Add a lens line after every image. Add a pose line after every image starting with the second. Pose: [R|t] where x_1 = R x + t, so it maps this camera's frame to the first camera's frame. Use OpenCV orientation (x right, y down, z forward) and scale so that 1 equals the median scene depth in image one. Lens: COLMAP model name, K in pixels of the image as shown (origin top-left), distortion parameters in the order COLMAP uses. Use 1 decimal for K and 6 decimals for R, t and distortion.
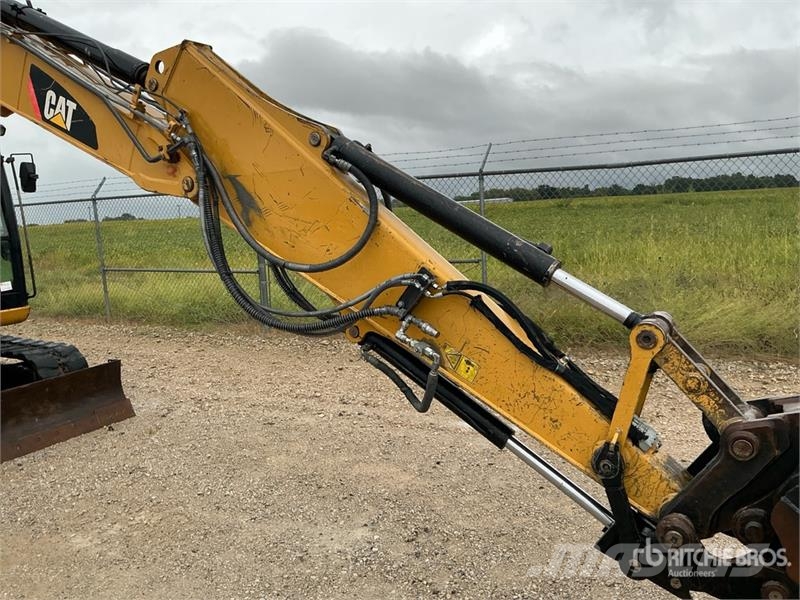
lens RADIAL K [[689.8, 0, 398.9], [0, 689.8, 285.2], [0, 0, 1]] dist [0.168162, -0.294111]
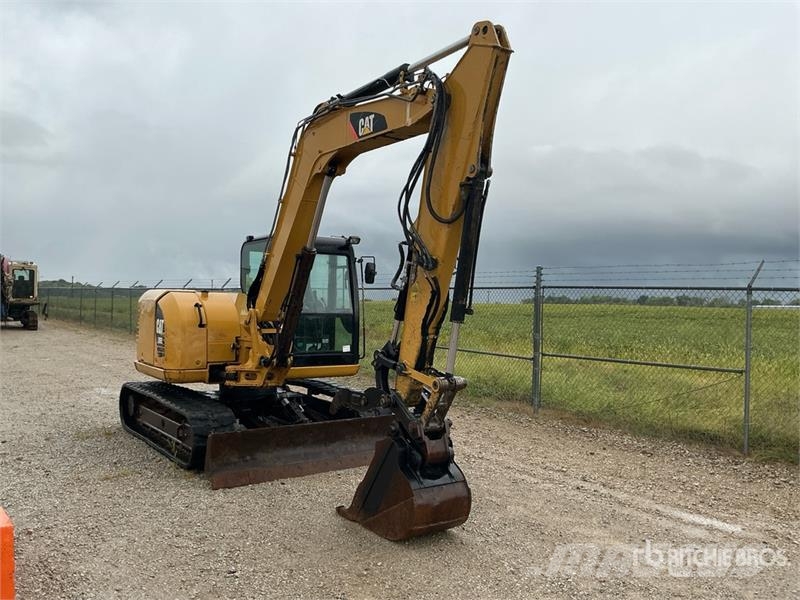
lens RADIAL K [[669.1, 0, 400.0], [0, 669.1, 300.0], [0, 0, 1]] dist [0.133037, -0.253745]
pose [[0.905207, 0.073257, -0.418609, 0.086733], [-0.118120, 0.989587, -0.082246, 0.002871], [0.408225, 0.123896, 0.904435, -0.166324]]
